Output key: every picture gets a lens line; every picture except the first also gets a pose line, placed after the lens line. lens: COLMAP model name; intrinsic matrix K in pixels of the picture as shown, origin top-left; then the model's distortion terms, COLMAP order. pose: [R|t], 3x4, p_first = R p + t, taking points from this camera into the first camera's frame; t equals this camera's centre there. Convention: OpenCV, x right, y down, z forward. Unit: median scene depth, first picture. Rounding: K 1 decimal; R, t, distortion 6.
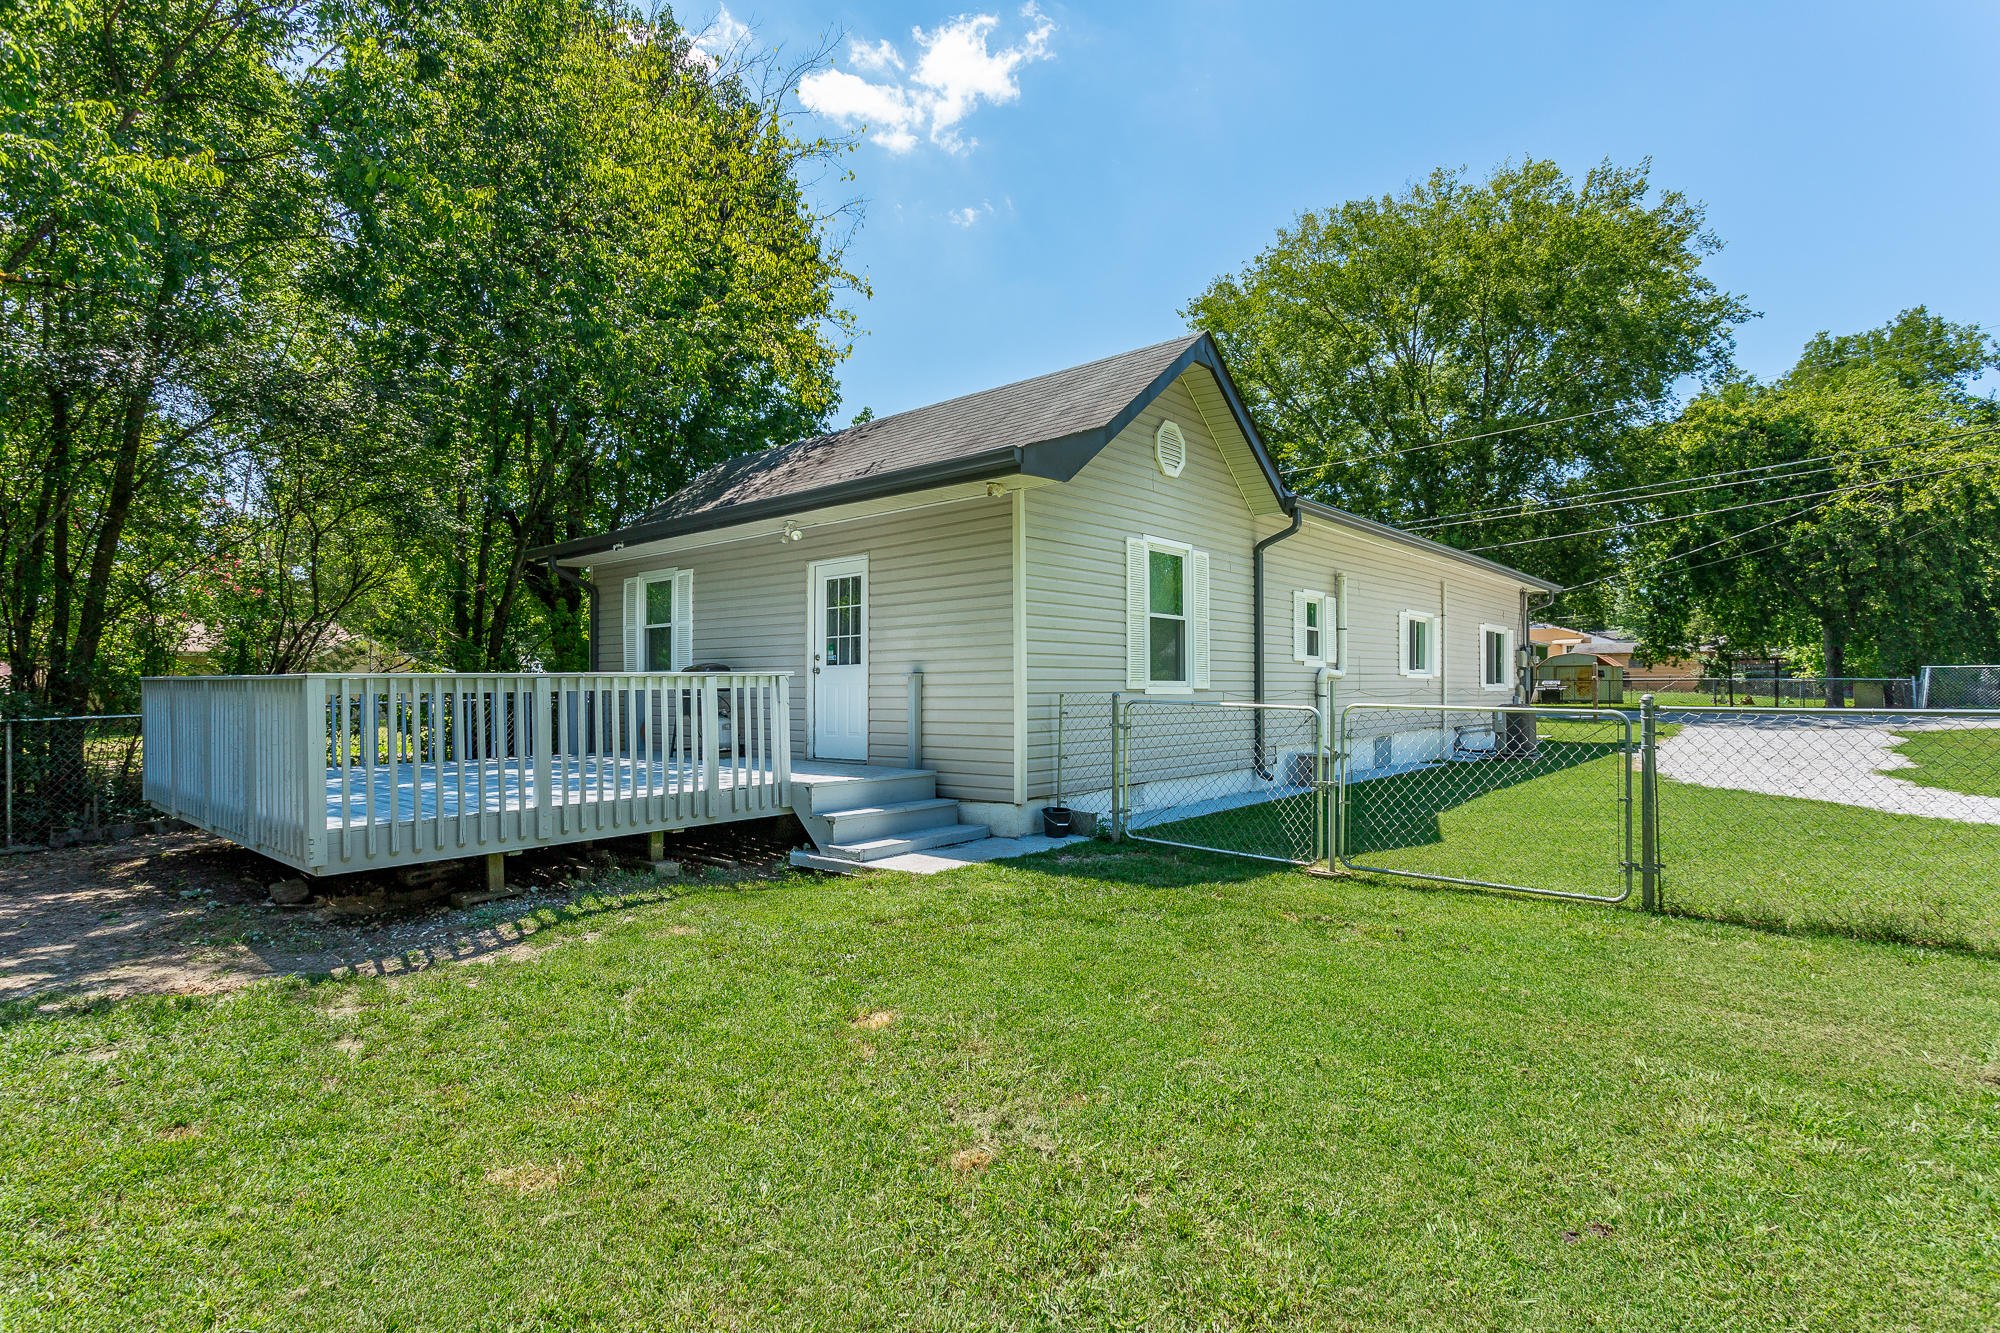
lens RADIAL K [[961.0, 0, 999.9], [0, 961.0, 683.7], [0, 0, 1]] dist [0.004819, 0.001198]
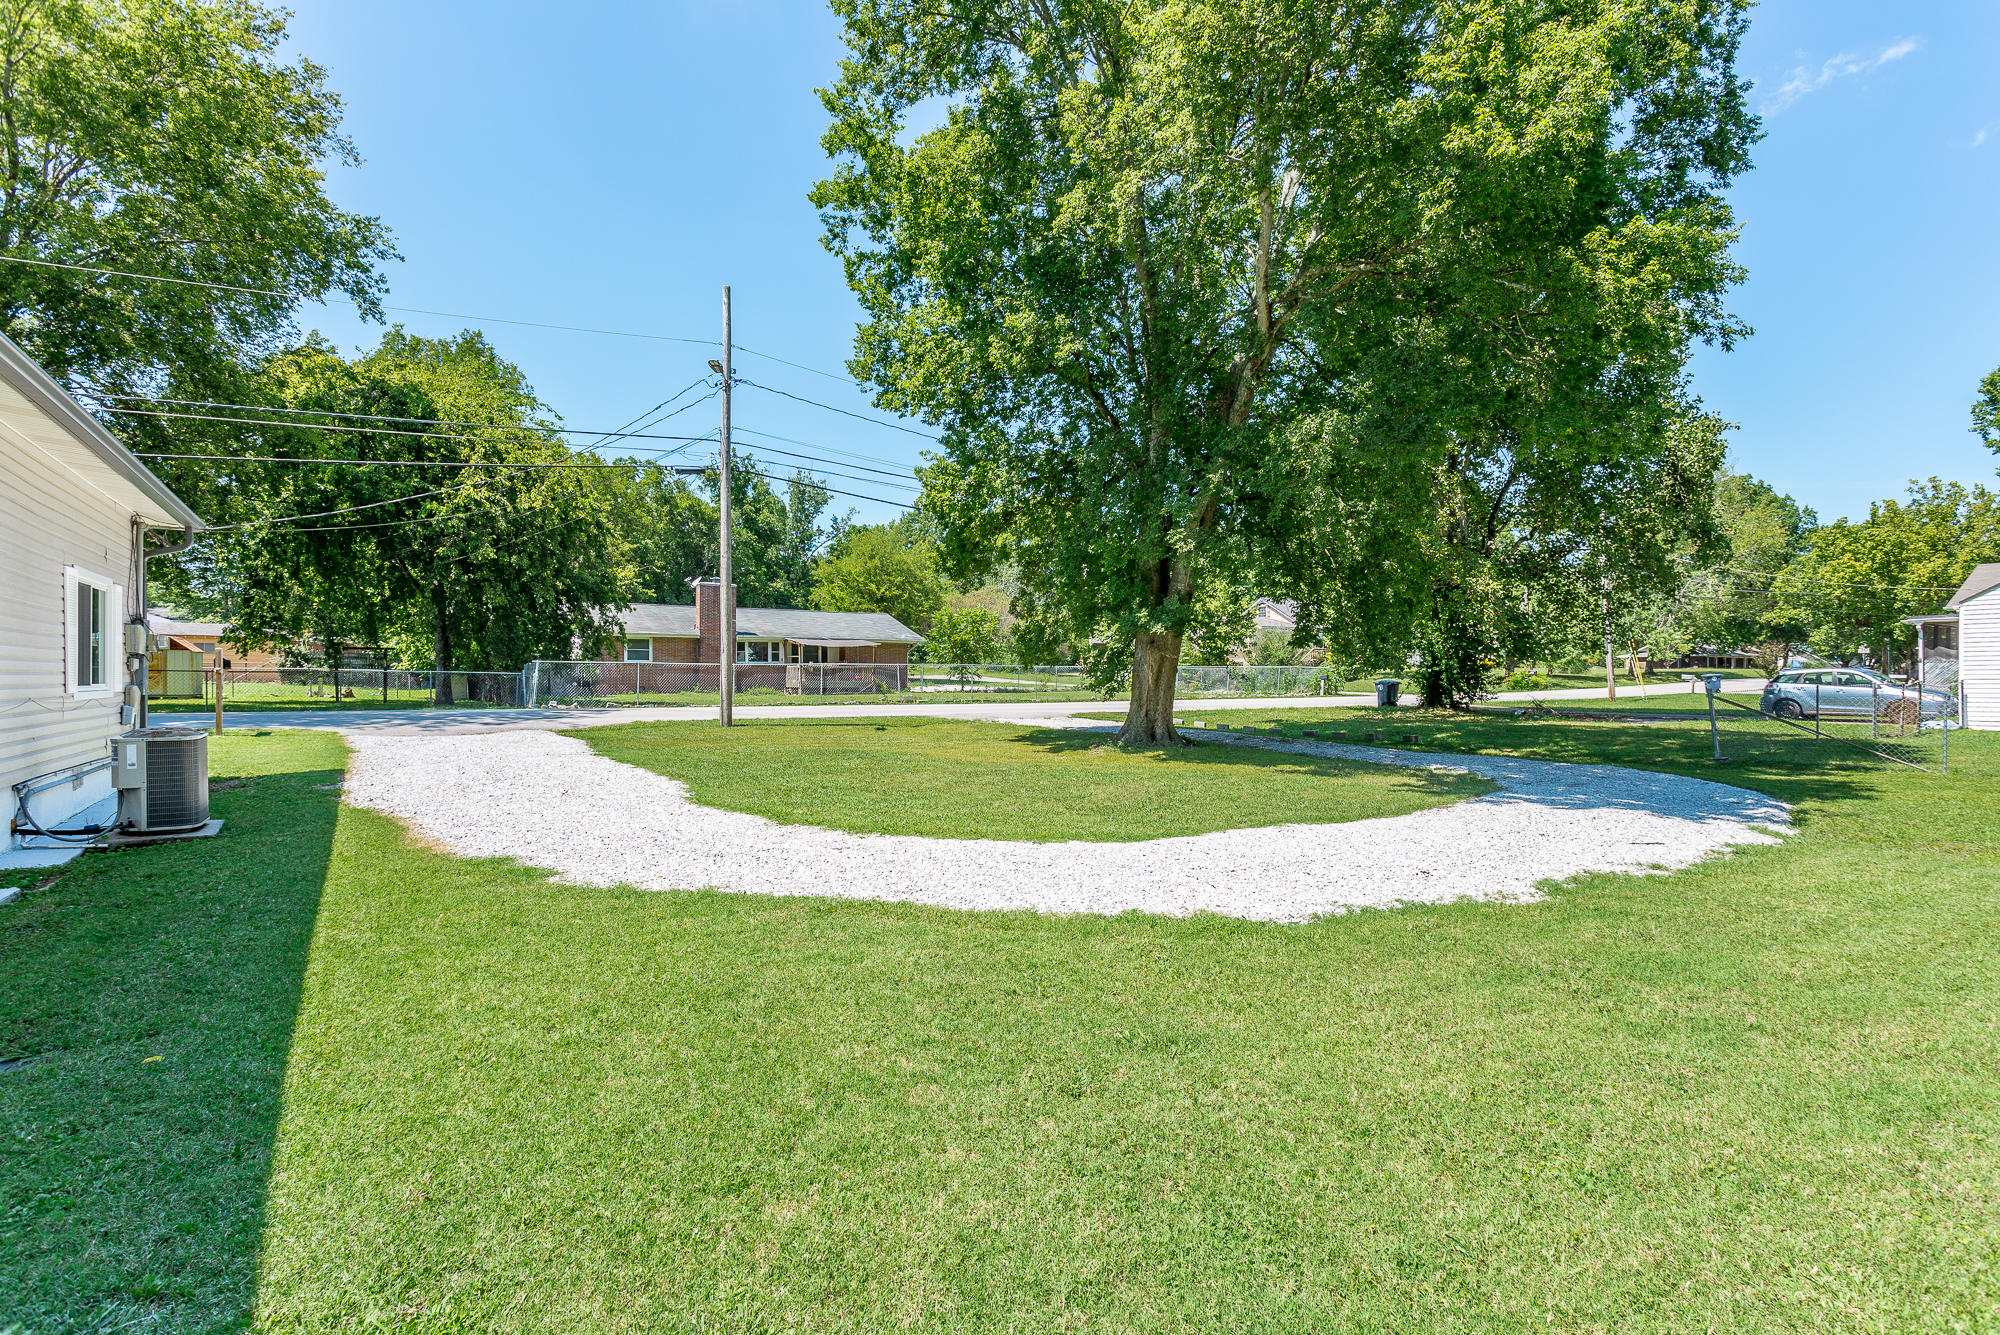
lens RADIAL K [[961.0, 0, 999.9], [0, 961.0, 684.7], [0, 0, 1]] dist [0.004819, 0.001198]
pose [[0.267830, -0.012648, 0.963383, 0.086096], [-0.001829, 0.999905, 0.013636, -0.005027], [-0.963464, -0.005414, 0.267782, 0.235976]]
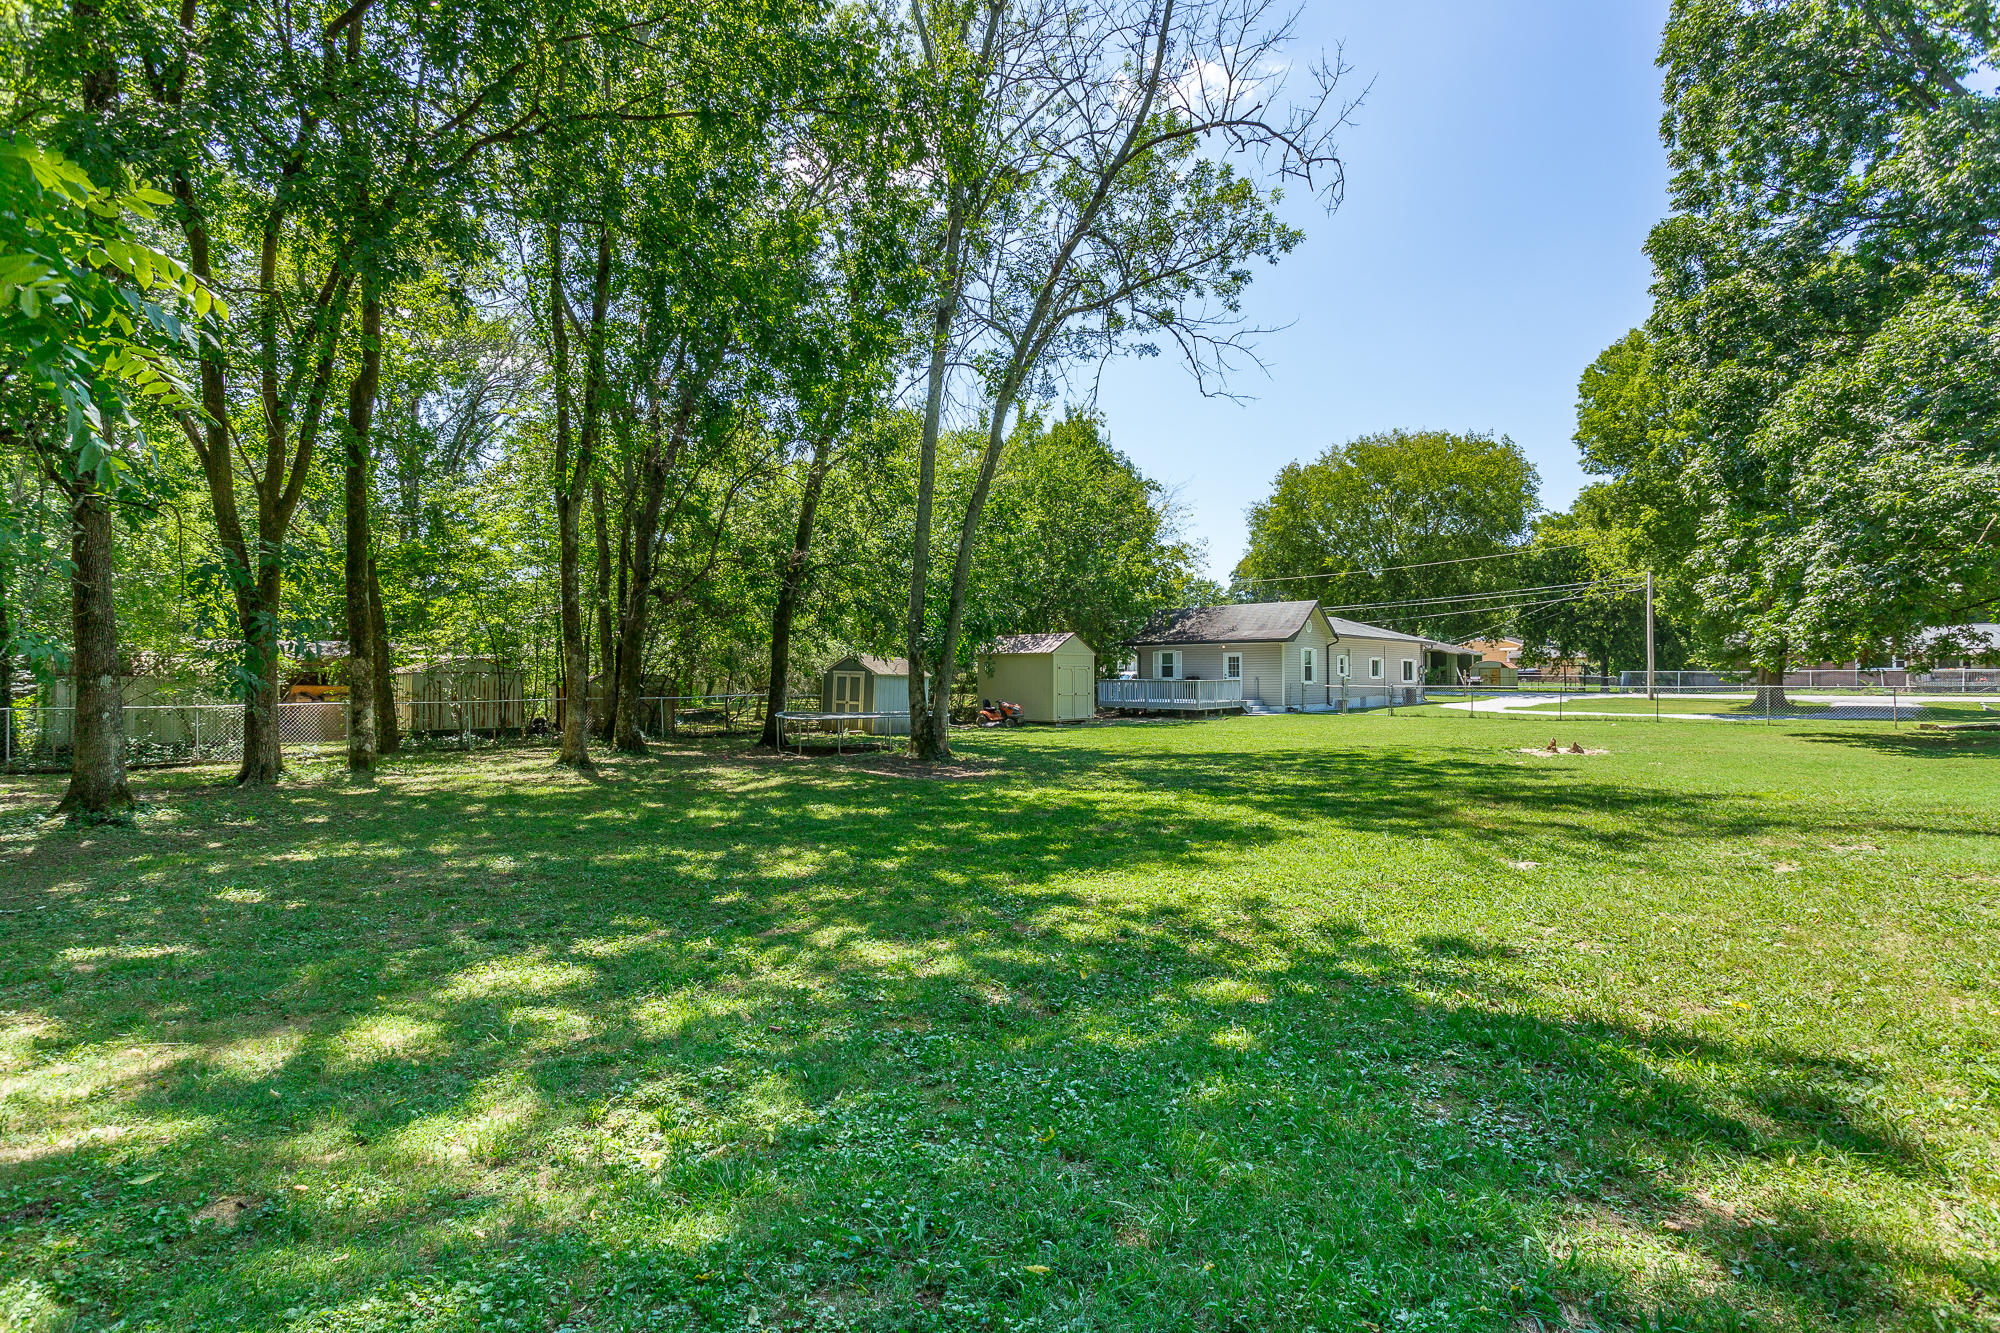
lens RADIAL K [[961.0, 0, 999.9], [0, 961.0, 683.7], [0, 0, 1]] dist [0.004819, 0.001198]
pose [[0.999748, 0.001567, -0.022412, -0.394800], [-0.001266, 0.999909, 0.013406, -0.015859], [0.022431, -0.013374, 0.999659, -1.191064]]
